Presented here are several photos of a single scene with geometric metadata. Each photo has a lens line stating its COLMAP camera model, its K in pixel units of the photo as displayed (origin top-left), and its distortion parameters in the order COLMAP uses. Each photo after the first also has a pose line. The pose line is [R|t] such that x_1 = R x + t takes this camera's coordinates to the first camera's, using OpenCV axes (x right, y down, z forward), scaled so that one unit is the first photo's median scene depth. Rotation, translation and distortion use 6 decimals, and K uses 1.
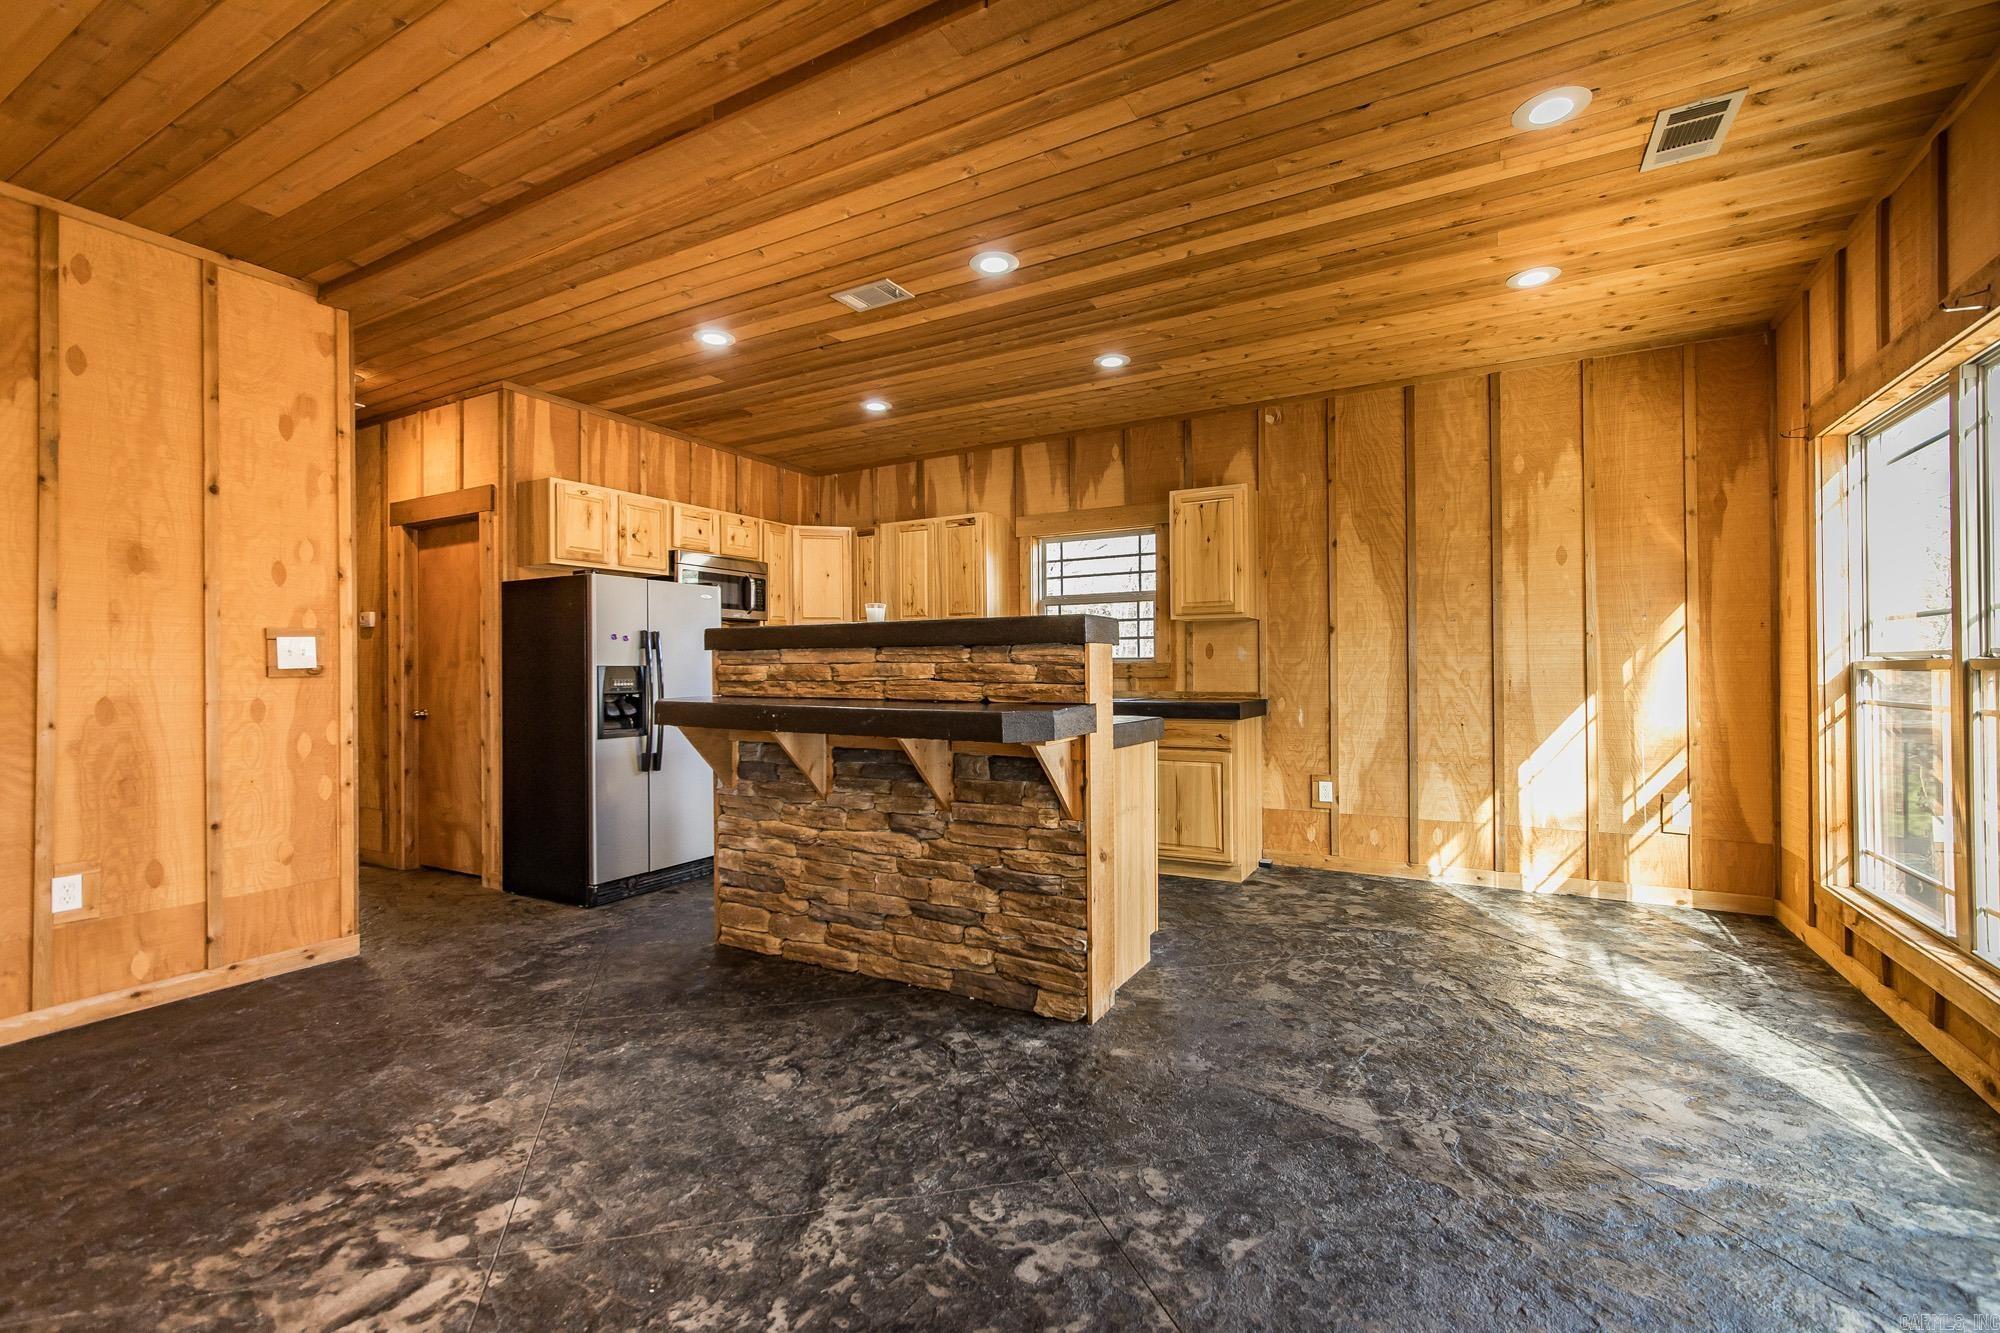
lens RADIAL K [[869.2, 0, 1000.0], [0, 869.2, 666.5], [0, 0, 1]] dist [0.002038, 0.000390]
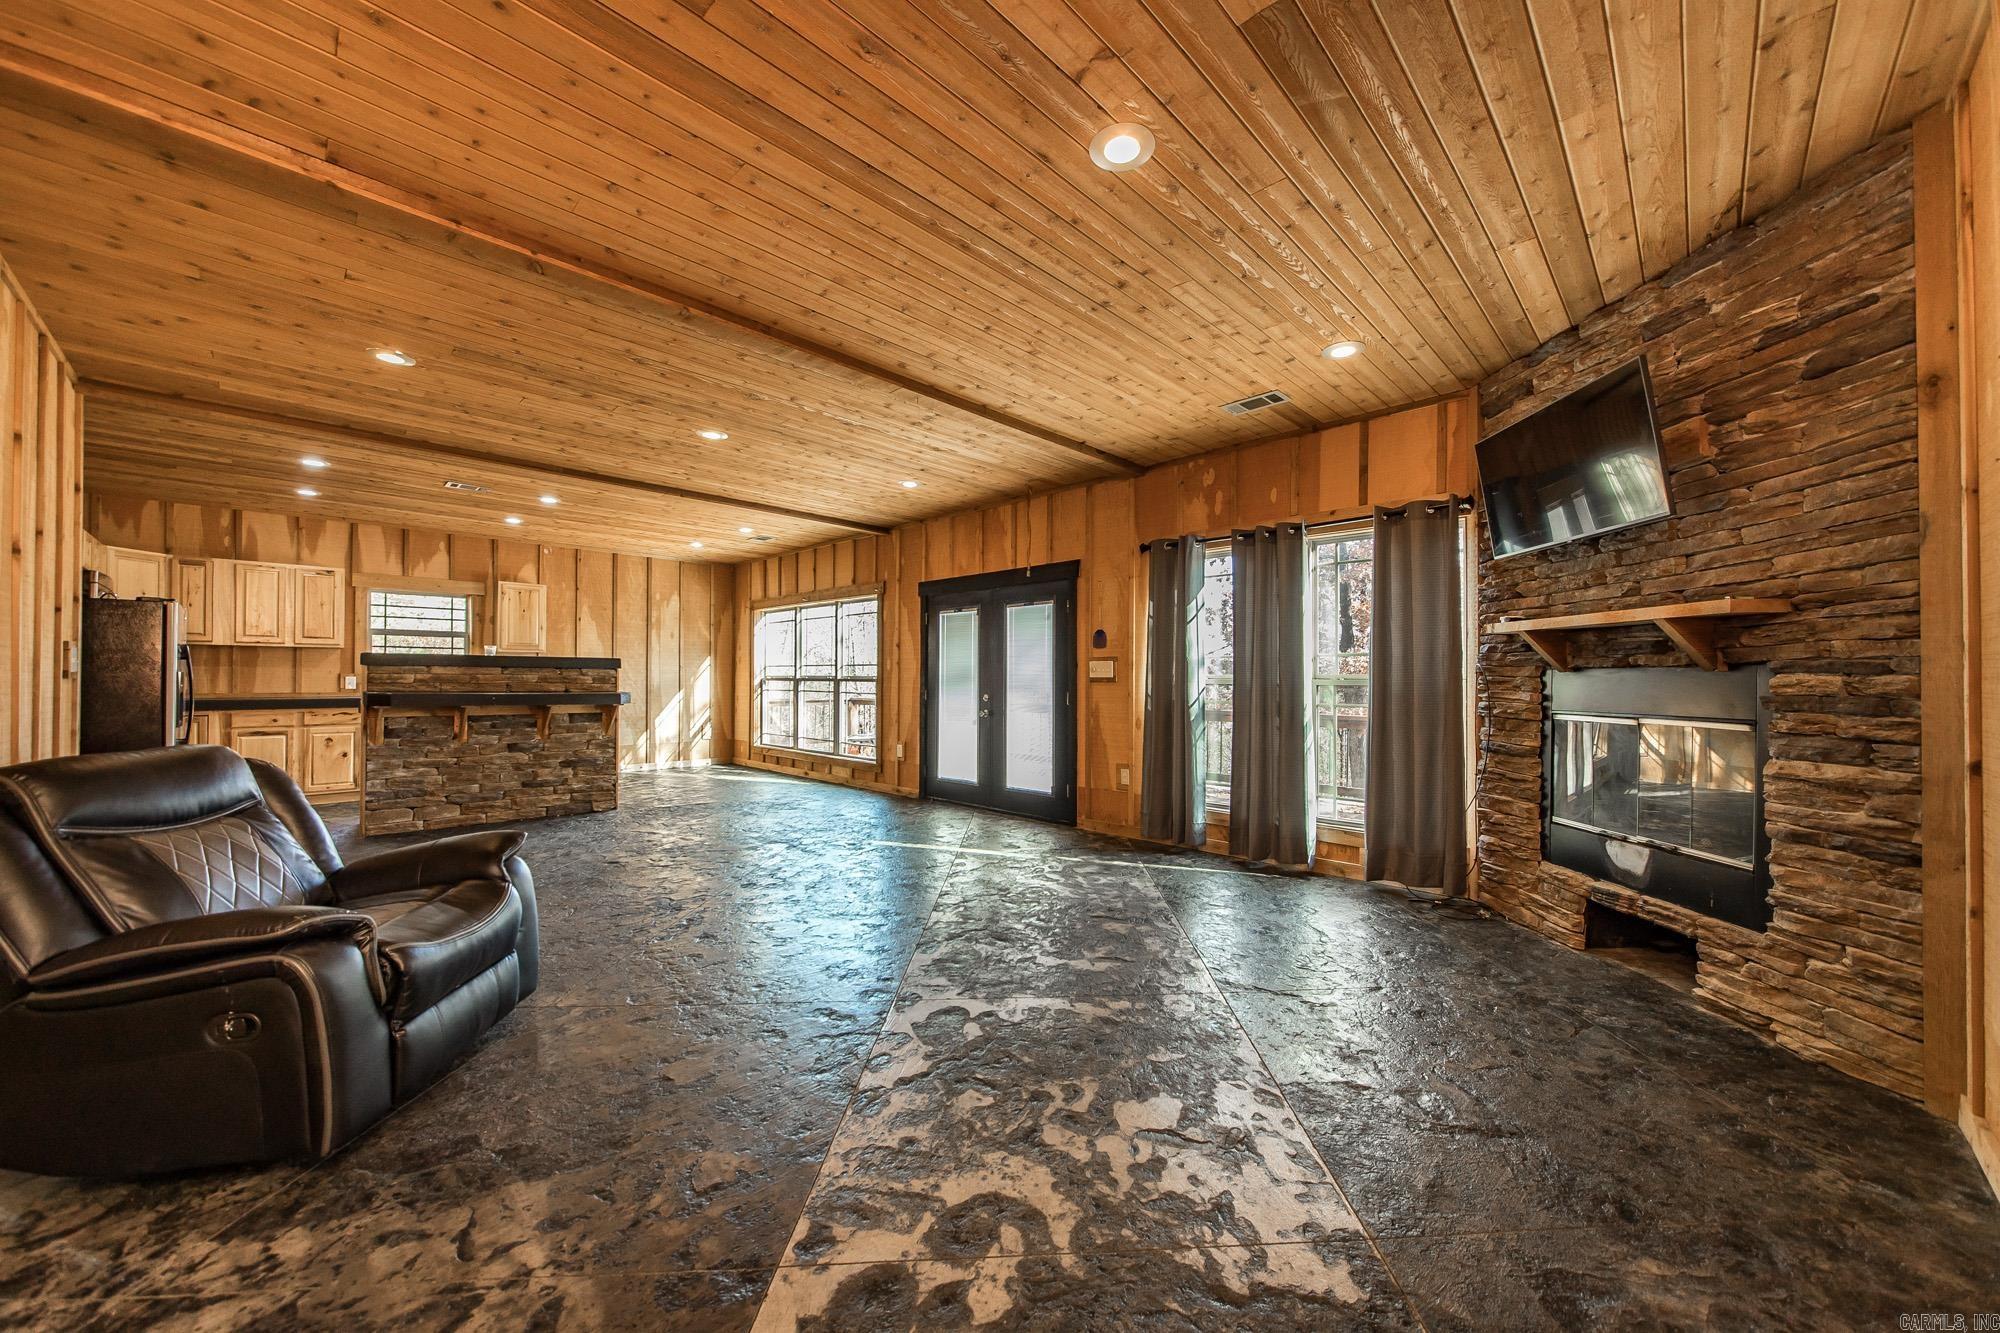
lens RADIAL K [[722.2, 0, 994.5], [0, 722.2, 675.4], [0, 0, 1]] dist [-0.012233, 0.004715]
pose [[0.265857, 0.013830, 0.963913, -1.111702], [-0.009467, 0.999886, -0.011735, 0.005744], [-0.963966, -0.006006, 0.265957, -0.463587]]
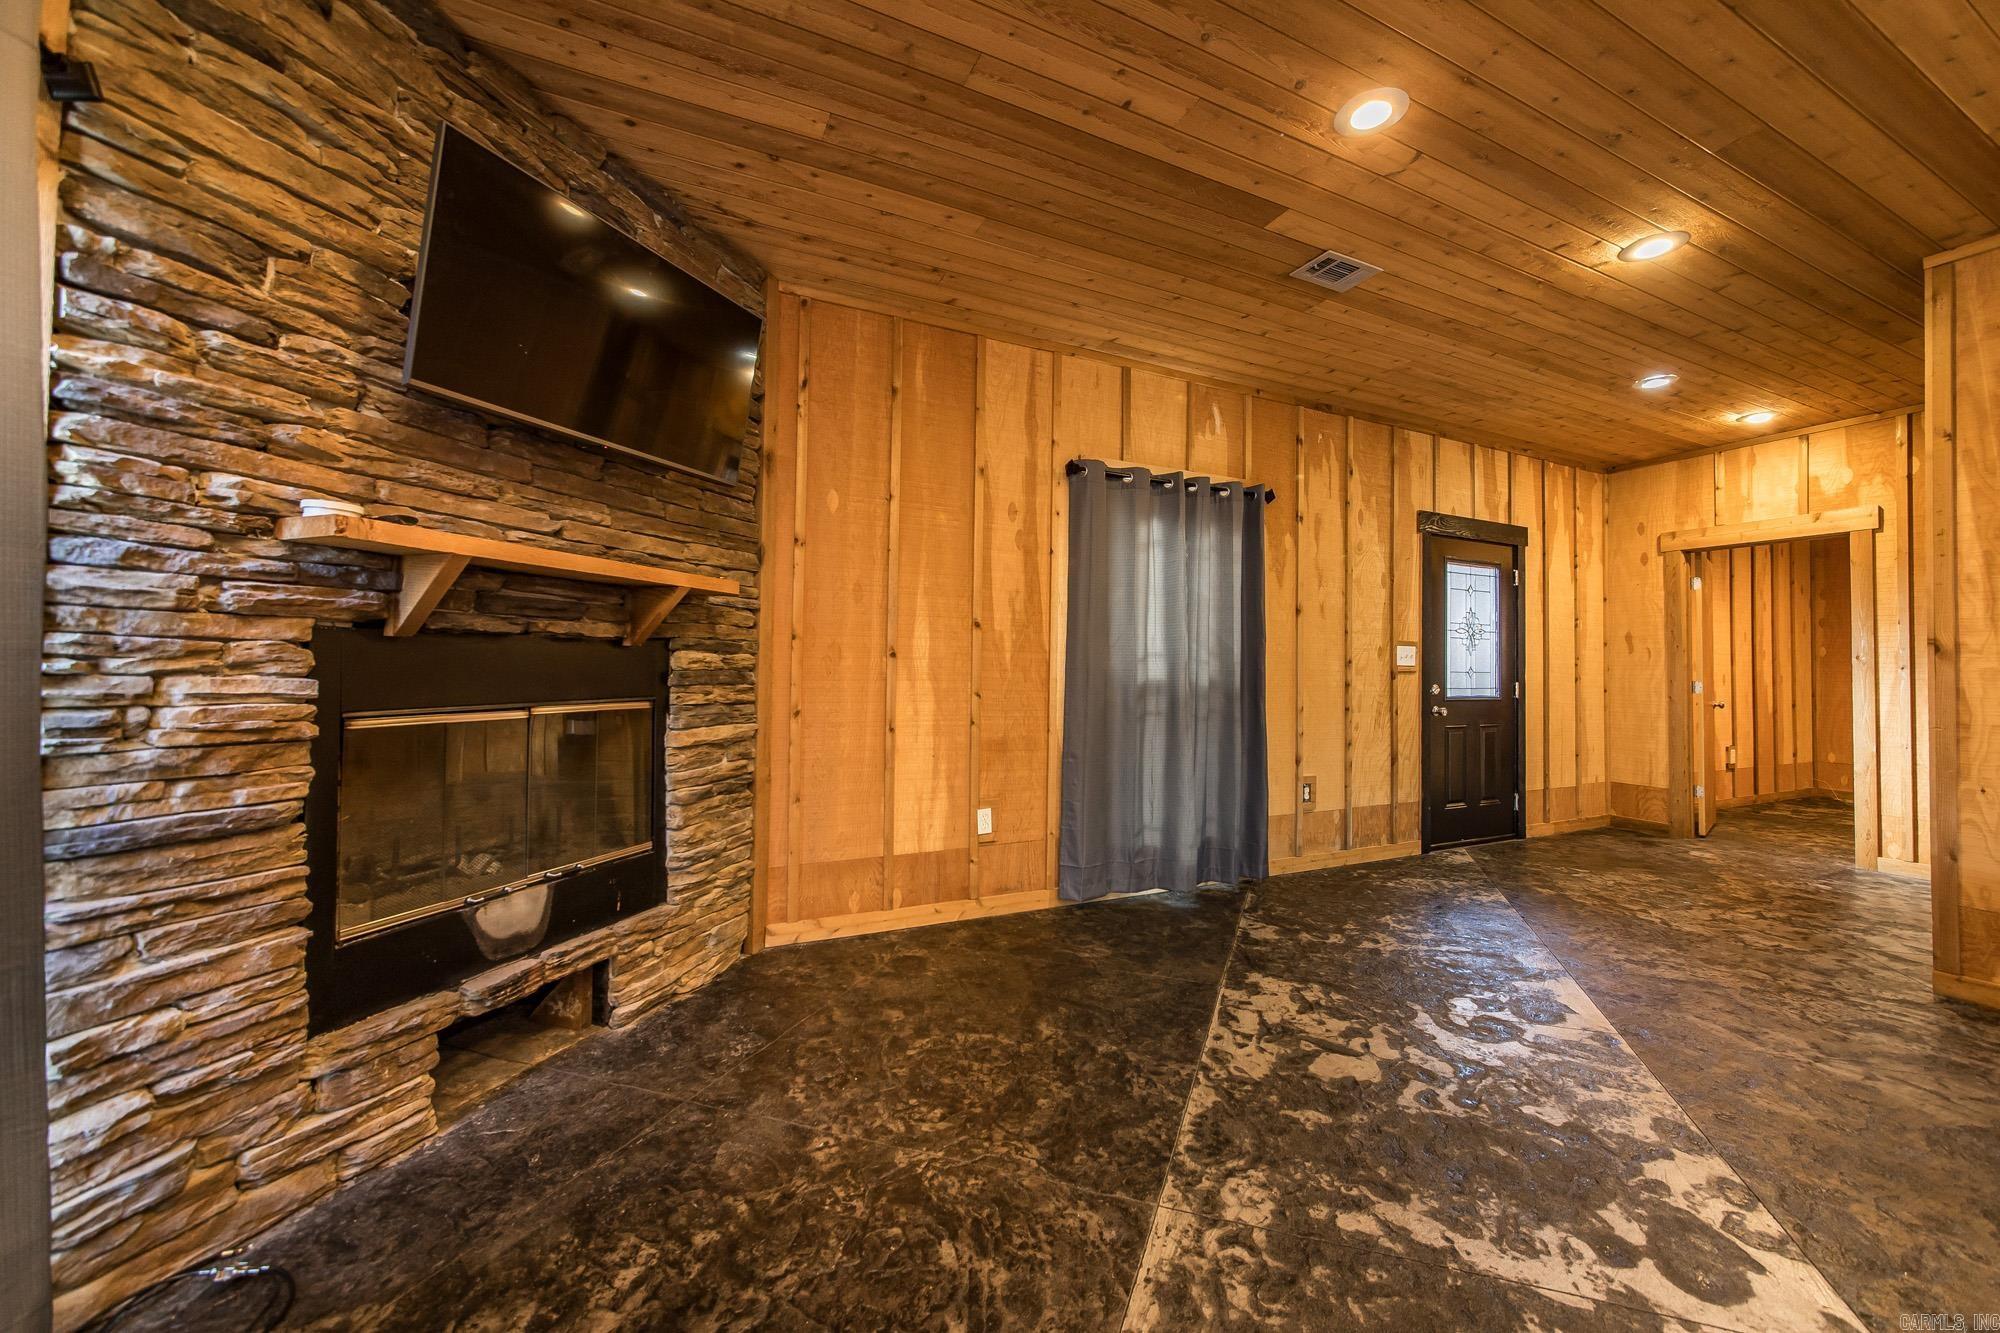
lens RADIAL K [[729.3, 0, 997.0], [0, 729.3, 649.5], [0, 0, 1]] dist [-0.001140, -0.000132]
pose [[-0.589432, -0.016228, -0.807655, -0.149431], [-0.002652, 0.999832, -0.018154, 0.001799], [0.807813, -0.008559, -0.589376, -0.341310]]
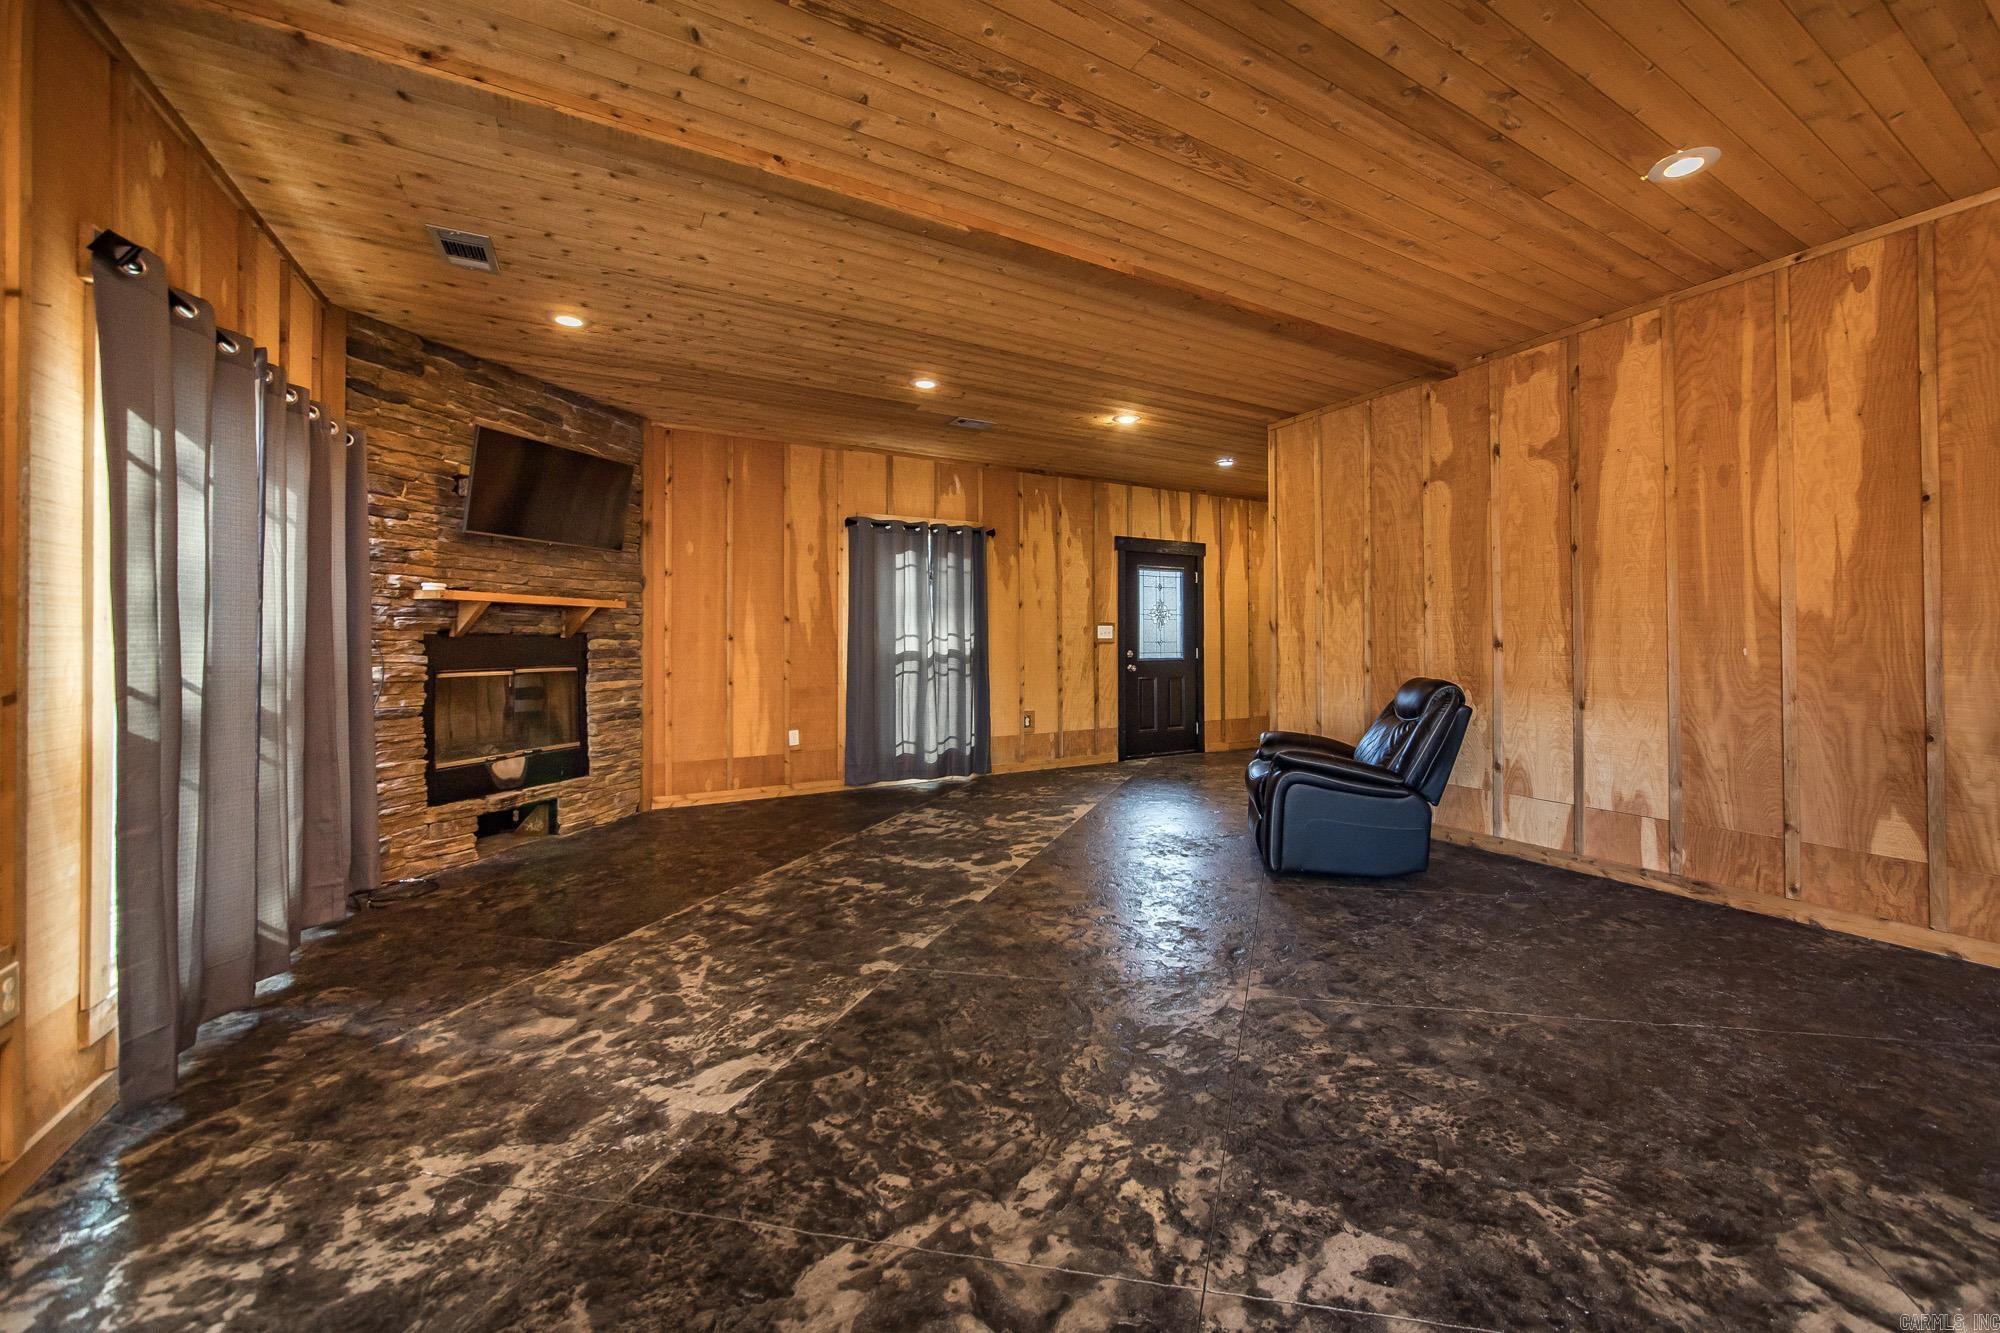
lens RADIAL K [[769.2, 0, 1059.4], [0, 769.2, 632.5], [0, 0, 1]] dist [-0.003738, 0.000025]
pose [[-0.495680, 0.002678, -0.868501, 0.158857], [0.013874, 0.999892, -0.004836, -0.002008], [0.868394, -0.014447, -0.495664, 0.243189]]
